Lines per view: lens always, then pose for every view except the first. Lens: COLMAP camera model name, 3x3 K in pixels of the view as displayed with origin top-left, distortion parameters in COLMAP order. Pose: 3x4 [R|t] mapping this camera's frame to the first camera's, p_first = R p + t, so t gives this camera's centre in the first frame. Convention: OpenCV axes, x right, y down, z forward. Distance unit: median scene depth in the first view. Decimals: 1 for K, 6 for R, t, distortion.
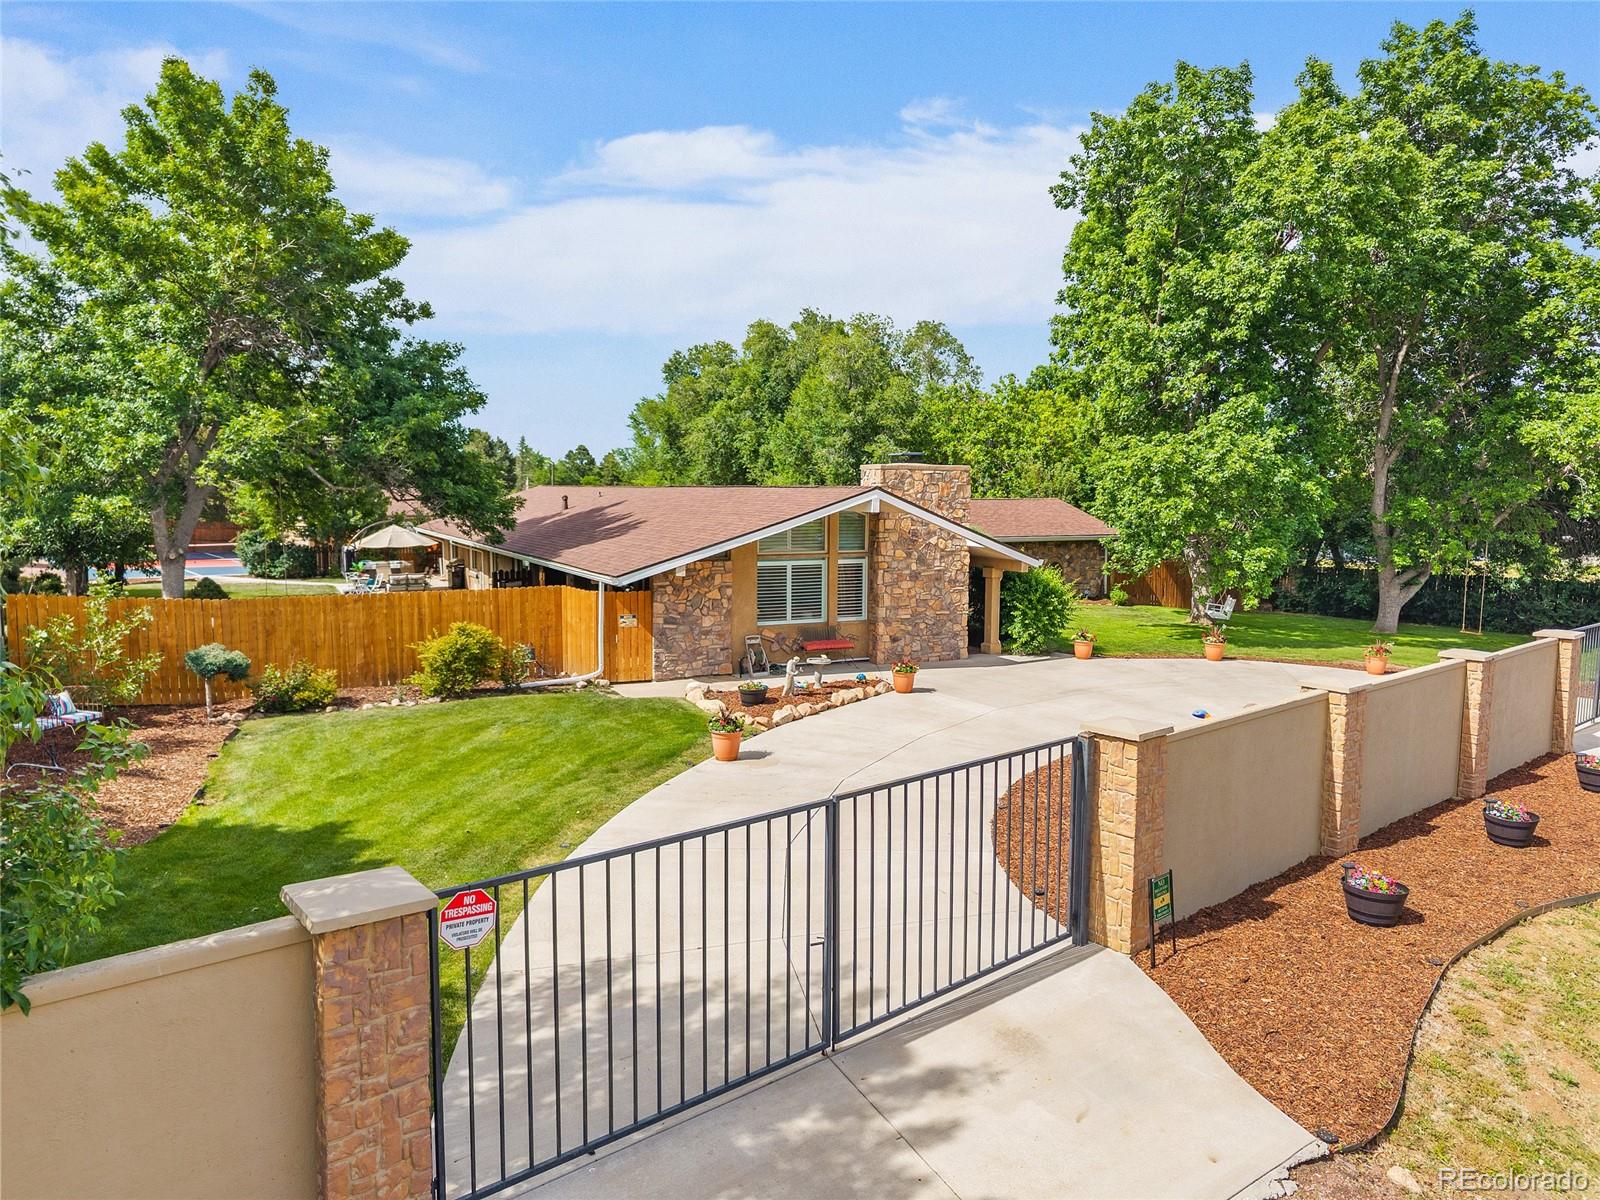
lens RADIAL K [[1074.4, 0, 799.3], [0, 1074.4, 597.2], [0, 0, 1]] dist [0.026887, -0.044628]
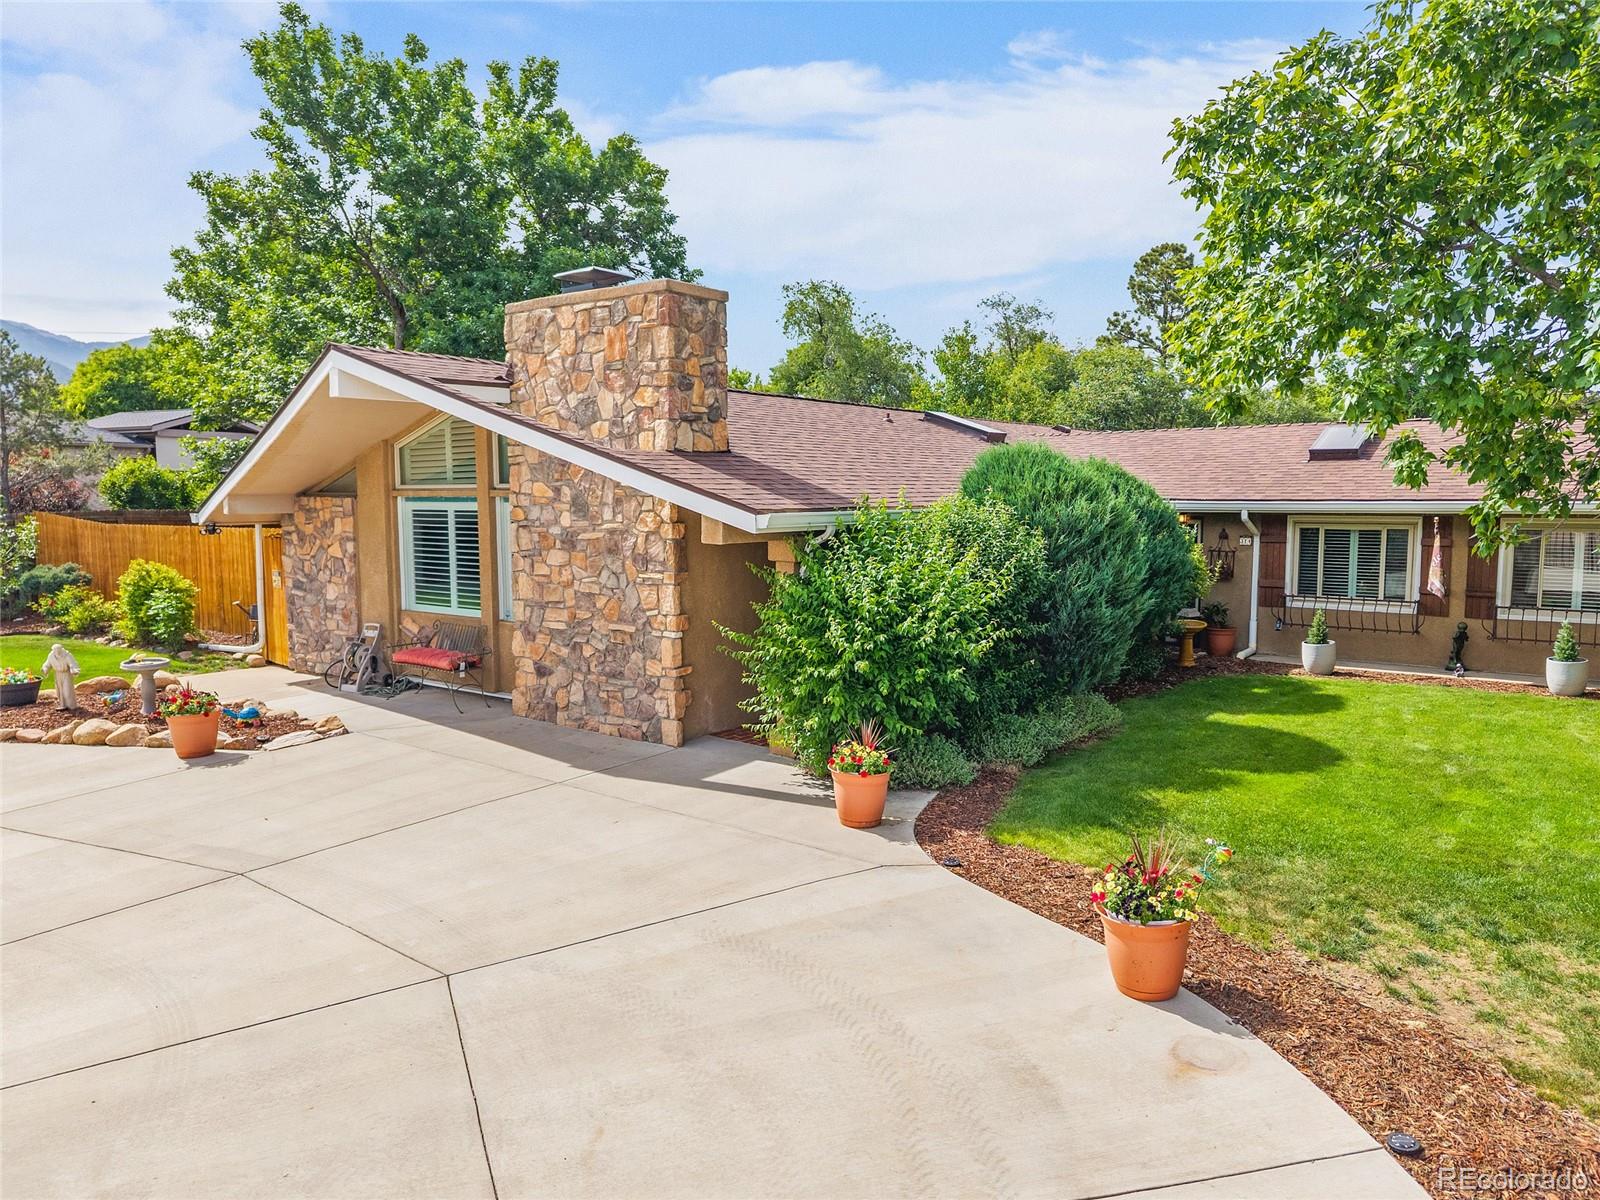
lens RADIAL K [[1074.4, 0, 802.2], [0, 1074.4, 604.8], [0, 0, 1]] dist [0.026887, -0.044628]
pose [[0.461112, 0.084626, -0.883297, 0.565377], [-0.083200, 0.995180, 0.051911, -0.024510], [0.883433, 0.049554, 0.465930, 0.879033]]
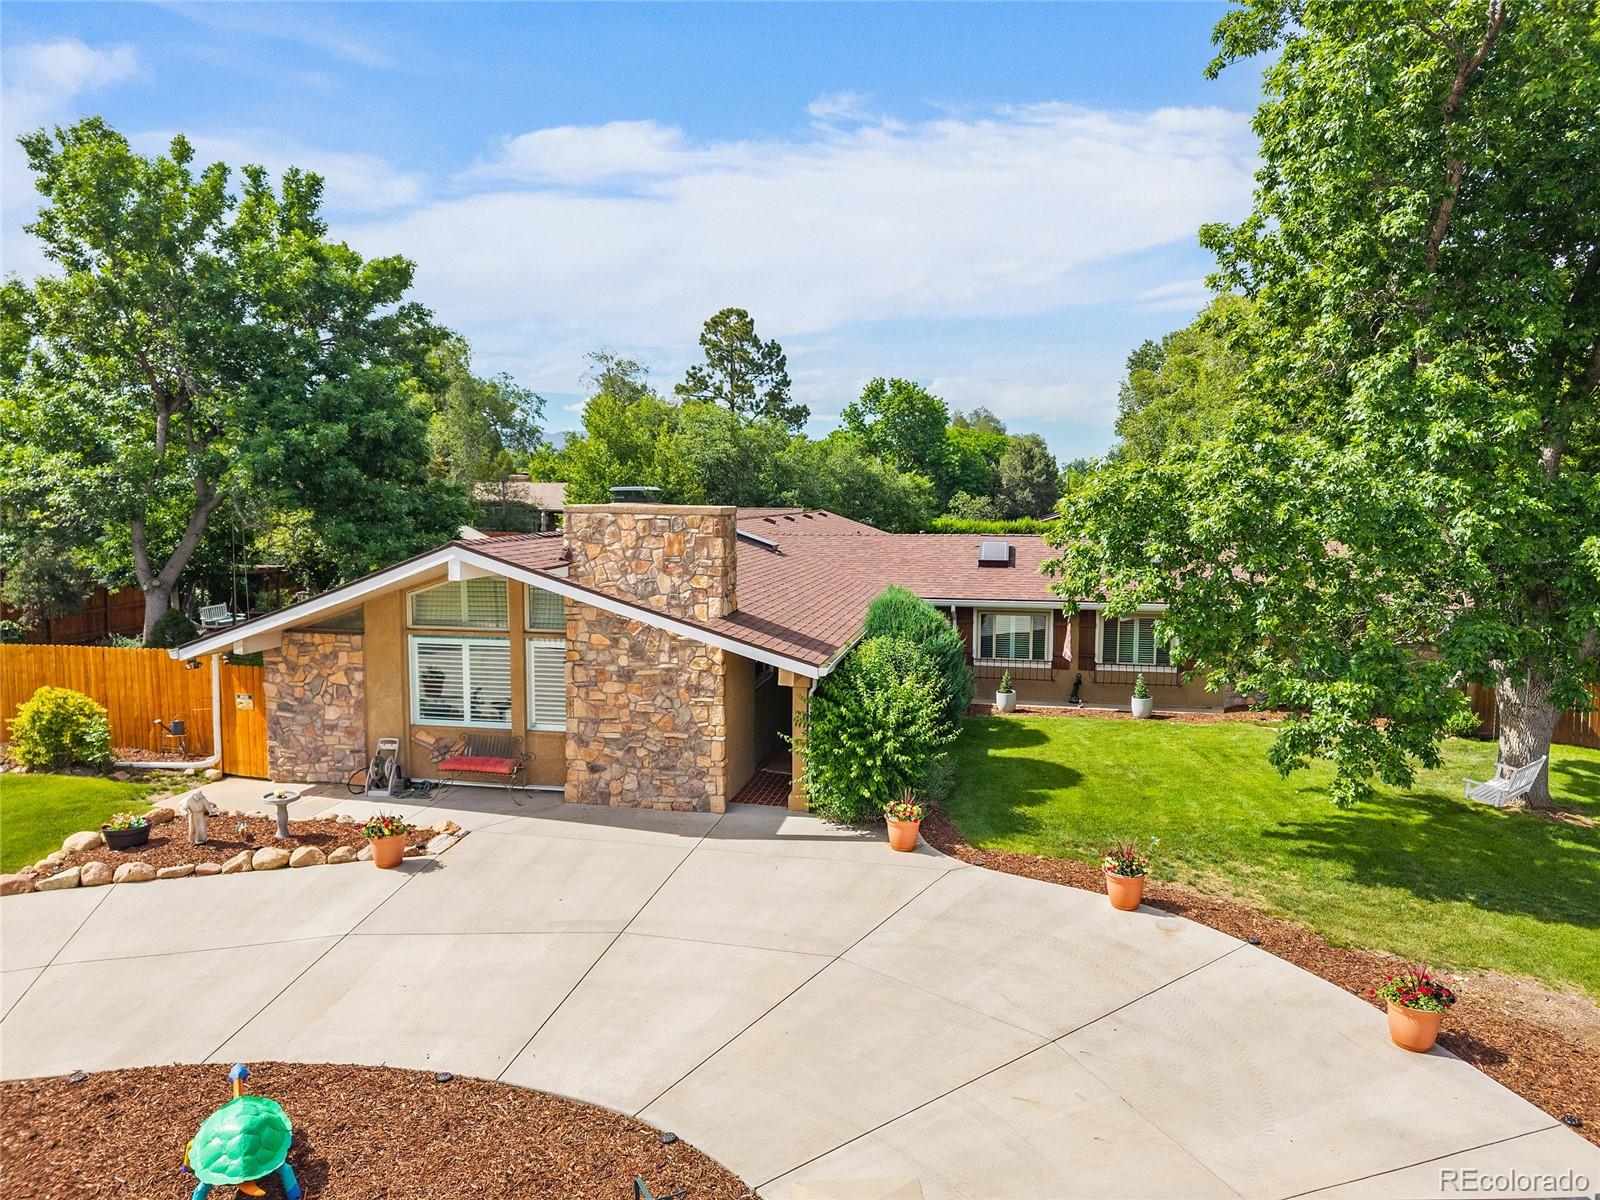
lens RADIAL K [[1074.4, 0, 794.2], [0, 1074.4, 596.9], [0, 0, 1]] dist [0.026887, -0.044628]
pose [[0.800328, 0.058091, -0.596741, 0.577253], [-0.061089, 0.998016, 0.015223, -0.083747], [0.596442, 0.024271, 0.802289, 0.540248]]
